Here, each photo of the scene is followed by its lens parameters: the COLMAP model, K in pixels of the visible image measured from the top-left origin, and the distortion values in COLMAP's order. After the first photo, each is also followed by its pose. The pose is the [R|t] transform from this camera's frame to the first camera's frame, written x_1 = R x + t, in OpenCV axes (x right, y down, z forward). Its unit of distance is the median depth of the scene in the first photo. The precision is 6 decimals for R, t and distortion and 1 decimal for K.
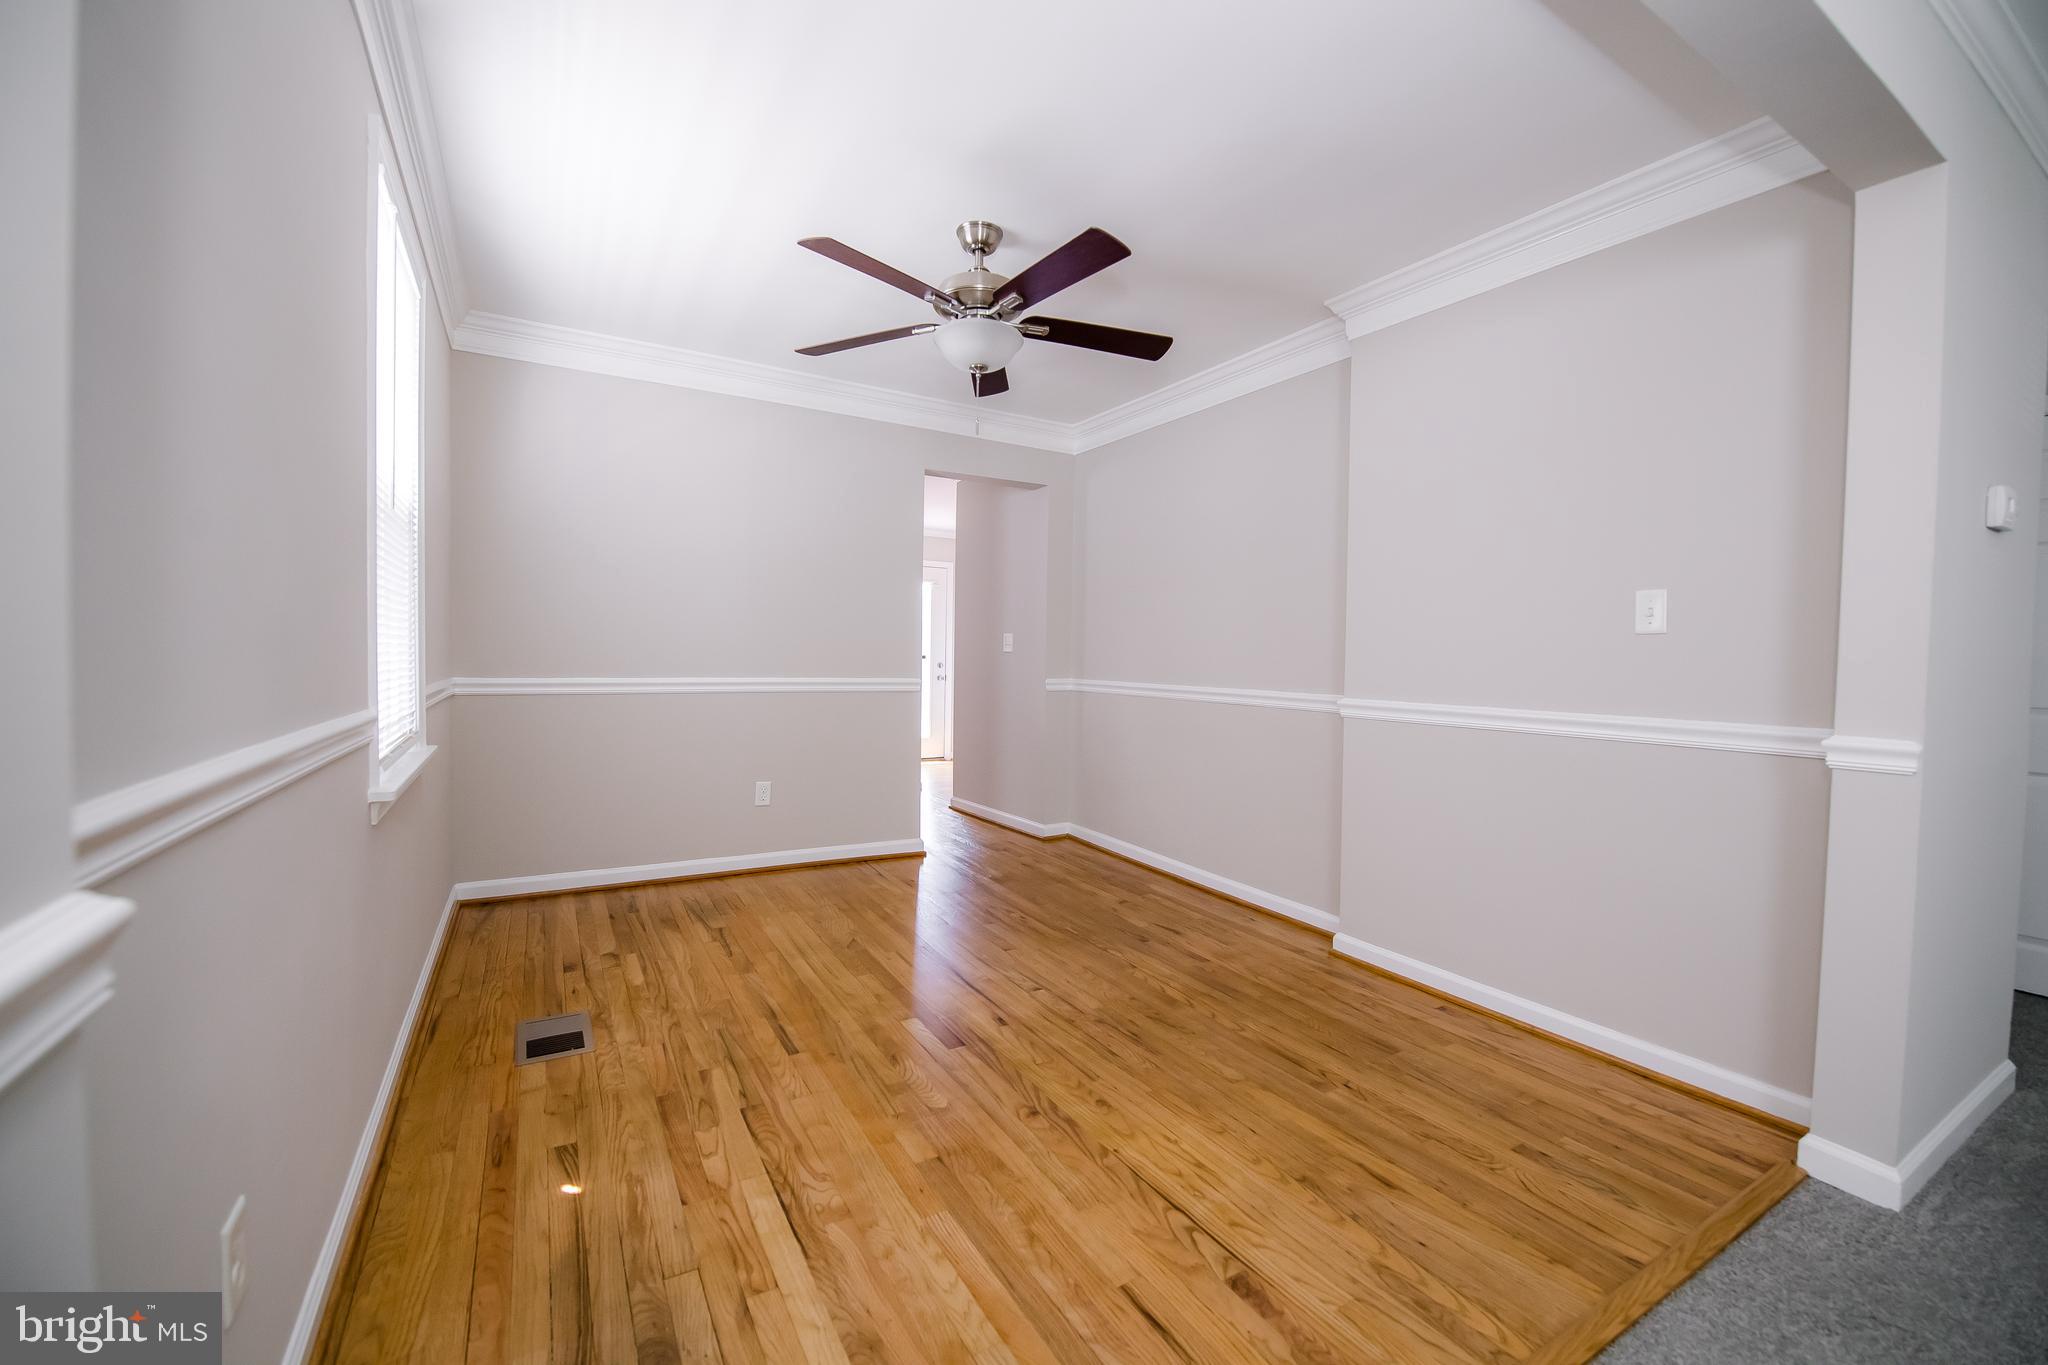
lens RADIAL K [[822.0, 0, 1029.6], [0, 822.0, 684.4], [0, 0, 1]] dist [-0.013476, -0.001720]
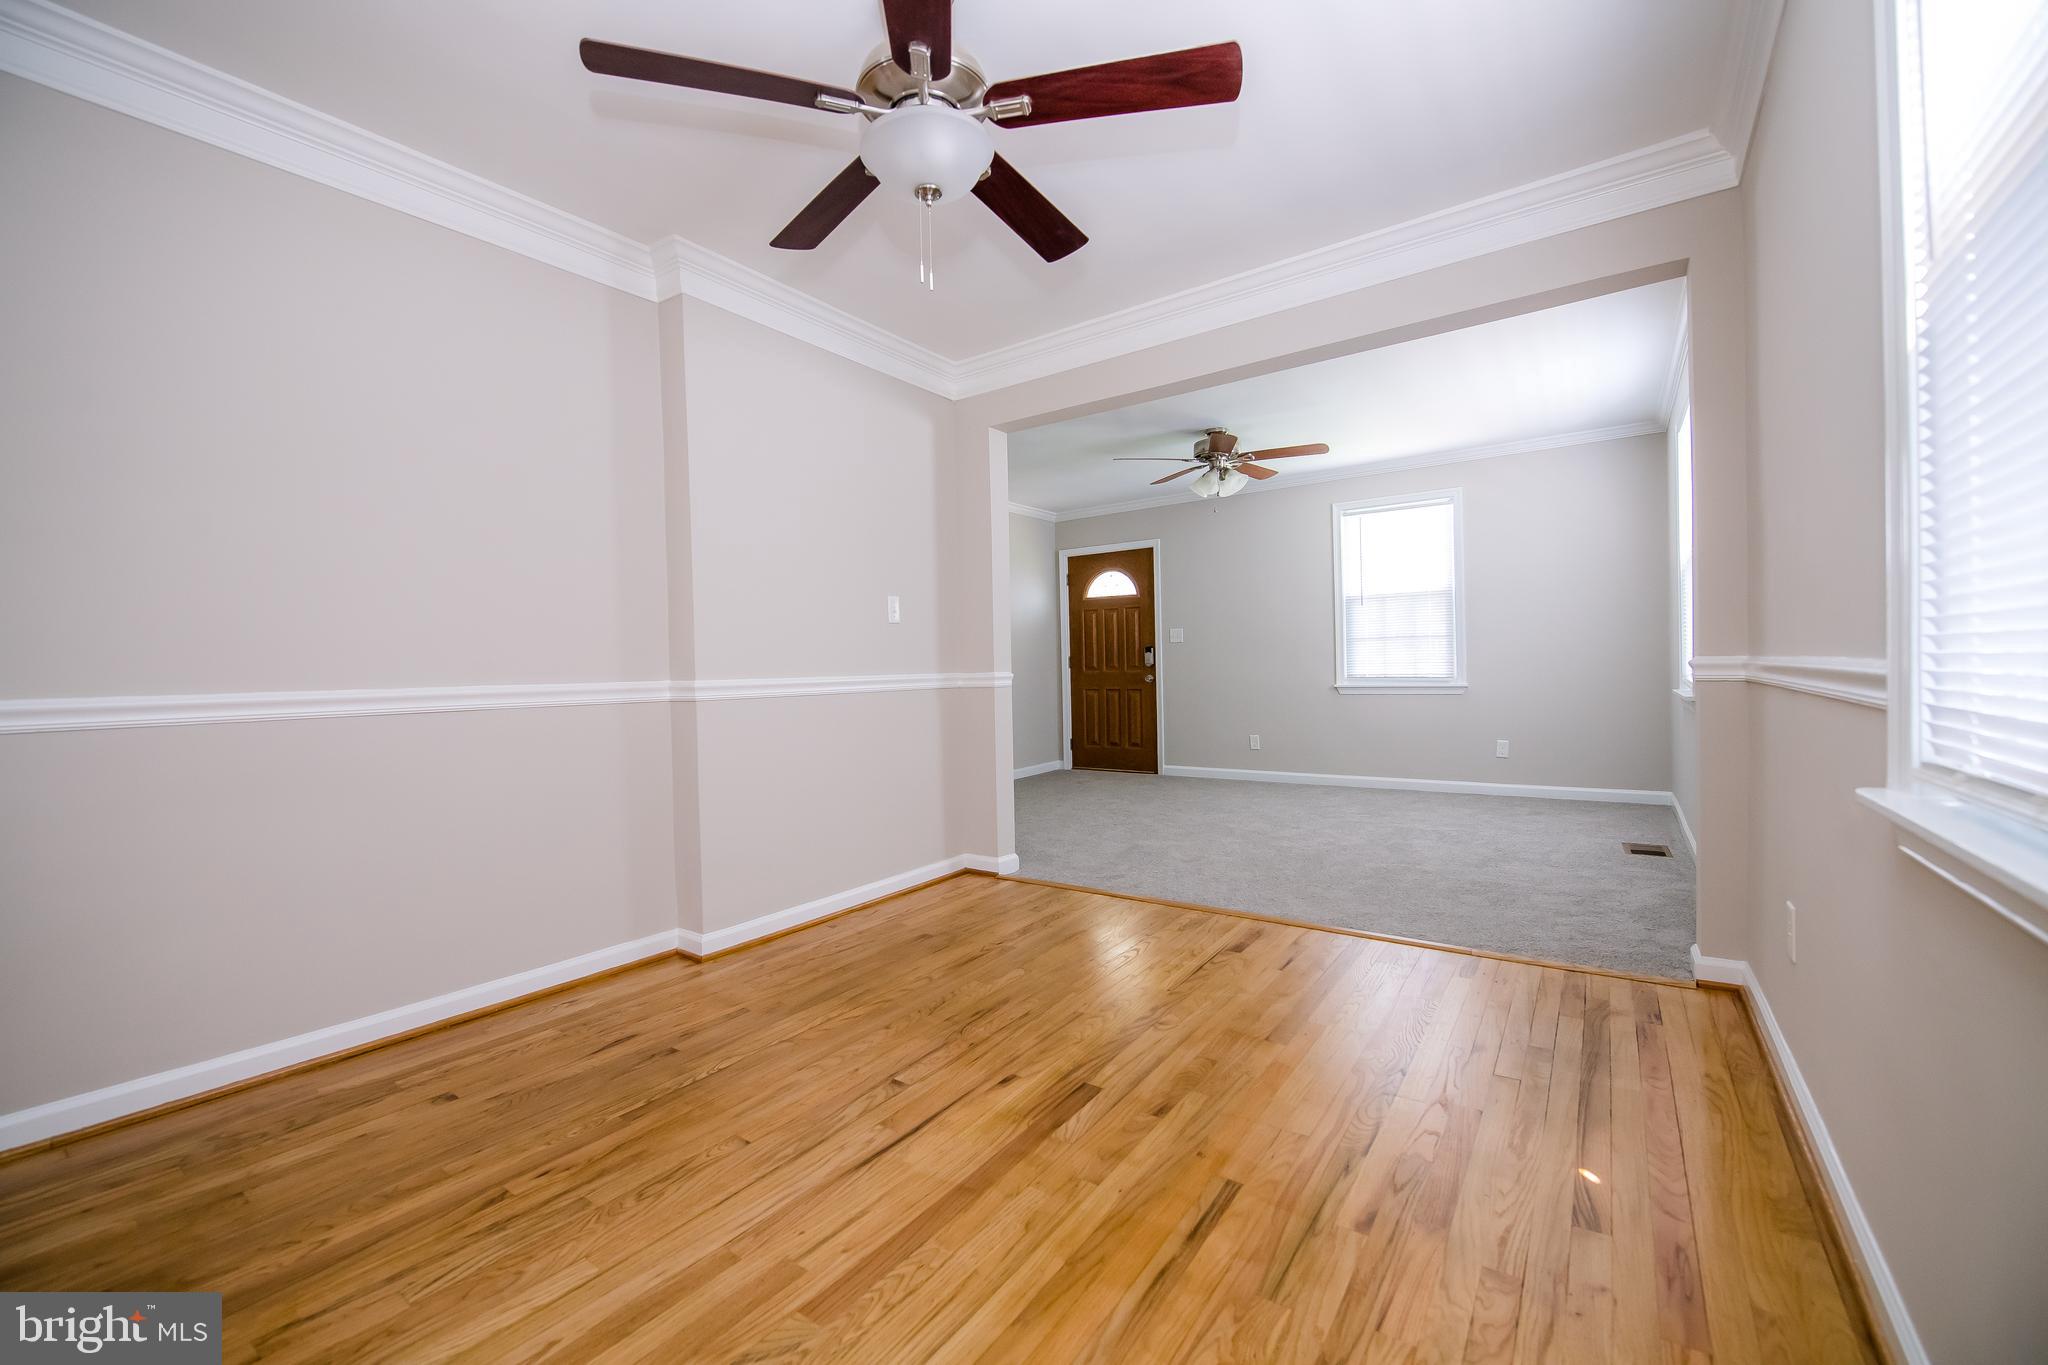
lens RADIAL K [[822.0, 0, 1024.0], [0, 822.0, 689.9], [0, 0, 1]] dist [-0.013476, -0.001720]
pose [[-0.405385, -0.033549, 0.913530, -0.835671], [0.049417, 0.997061, 0.058546, -0.012823], [-0.912809, 0.068878, -0.402536, 1.418252]]
